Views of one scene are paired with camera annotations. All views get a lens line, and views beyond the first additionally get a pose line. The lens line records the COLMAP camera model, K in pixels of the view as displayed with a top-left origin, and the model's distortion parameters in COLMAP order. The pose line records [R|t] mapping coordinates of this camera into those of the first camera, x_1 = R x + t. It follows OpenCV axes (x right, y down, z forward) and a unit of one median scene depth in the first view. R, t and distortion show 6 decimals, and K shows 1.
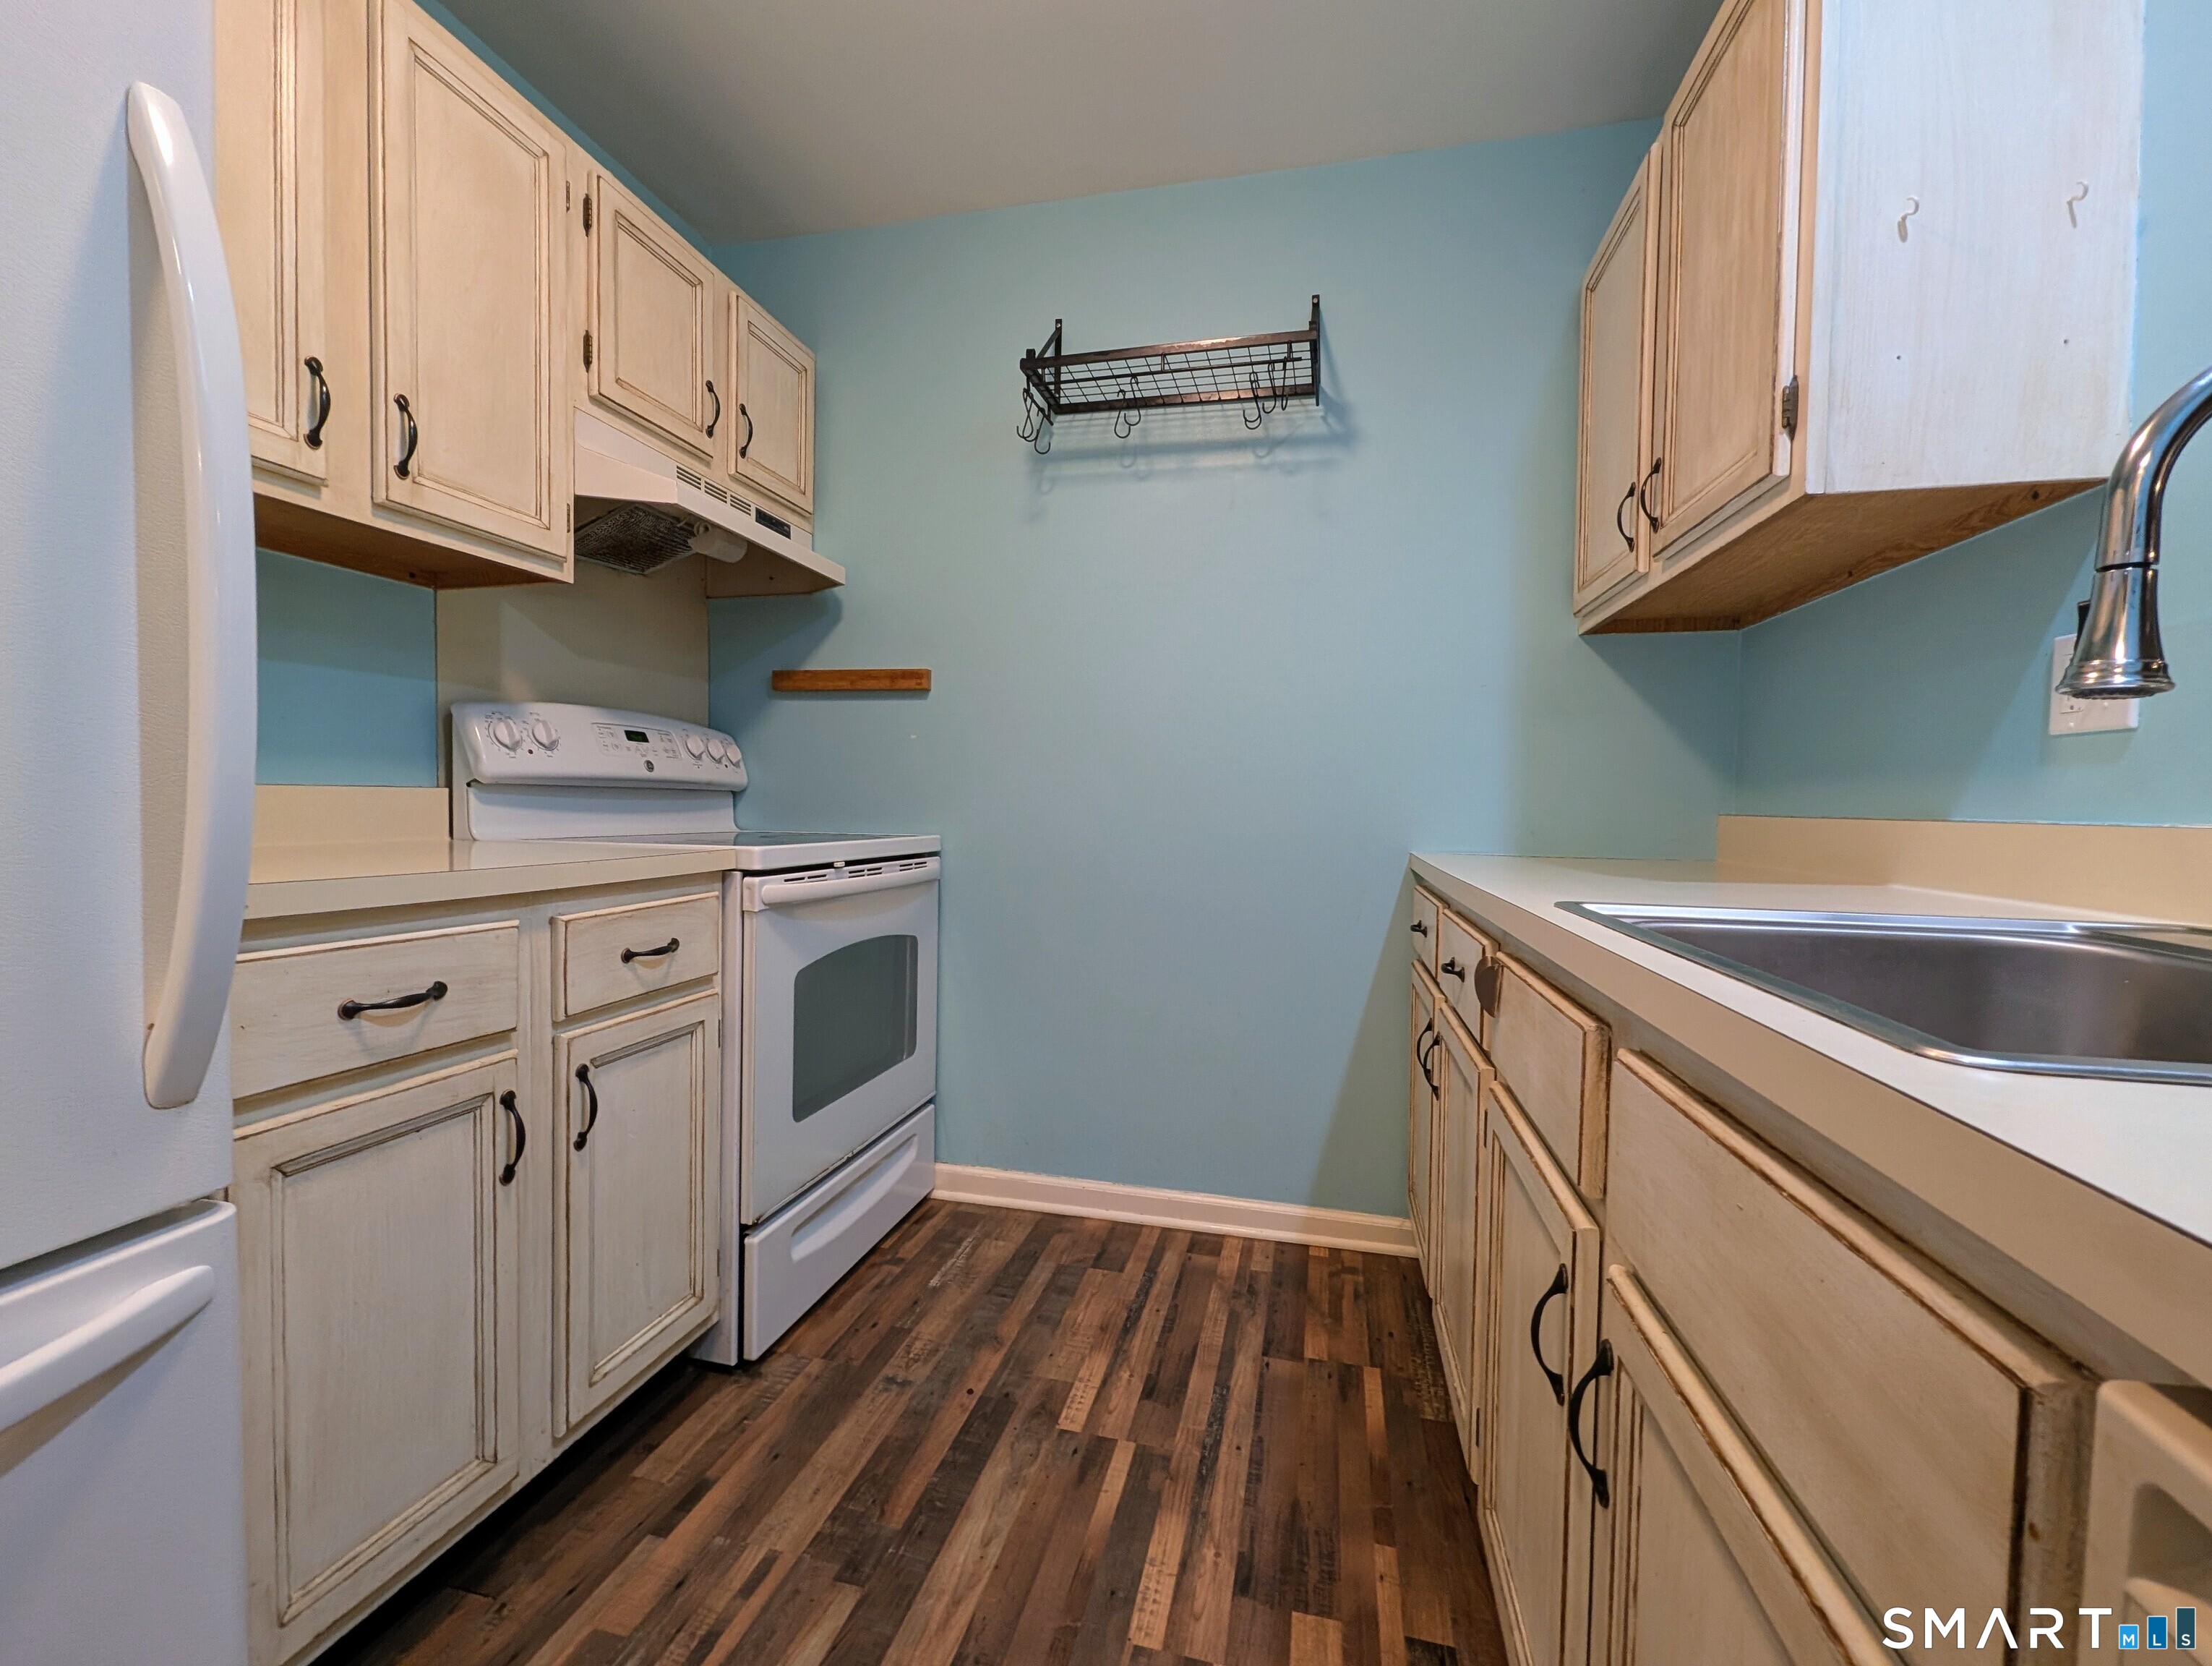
lens RADIAL K [[909.1, 0, 1108.9], [0, 909.1, 829.4], [0, 0, 1]] dist [-0.004484, -0.000122]
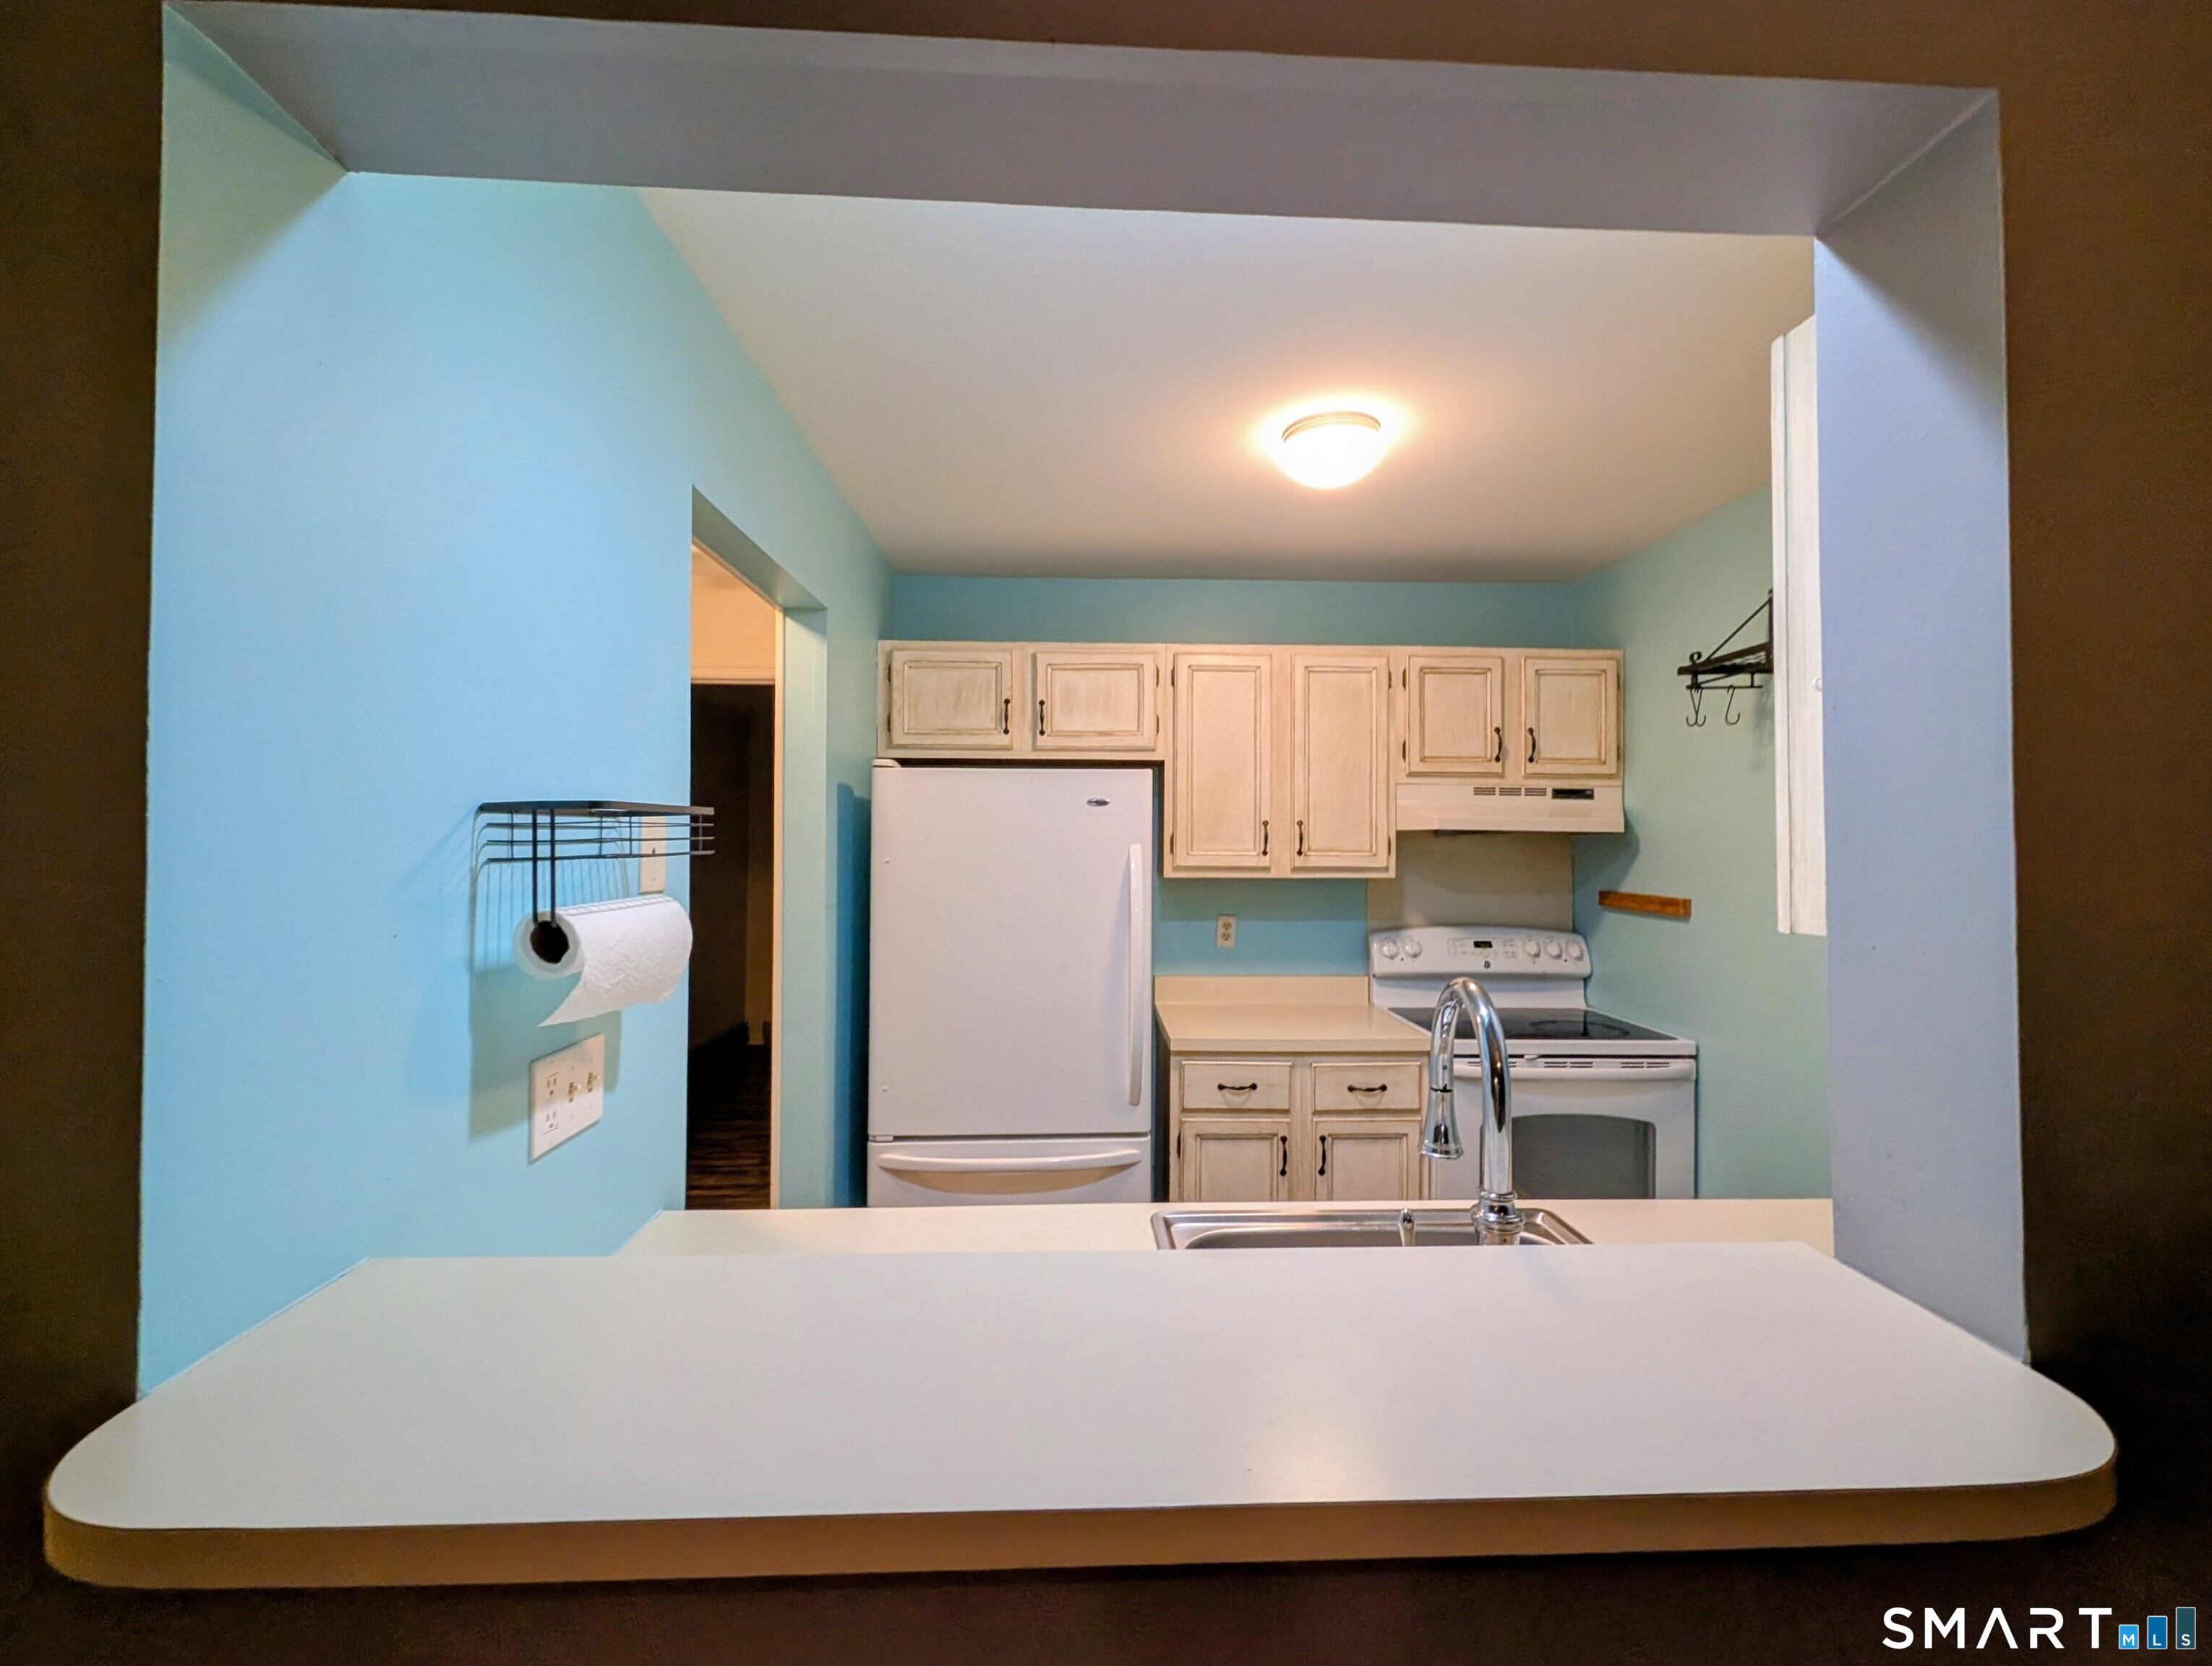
lens RADIAL K [[909.1, 0, 1105.5], [0, 909.1, 834.2], [0, 0, 1]] dist [-0.004484, -0.000122]
pose [[0.253911, -0.023662, -0.966938, 1.067200], [-0.028247, 0.999093, -0.031867, -0.284669], [0.966815, 0.035404, 0.253012, -0.052835]]
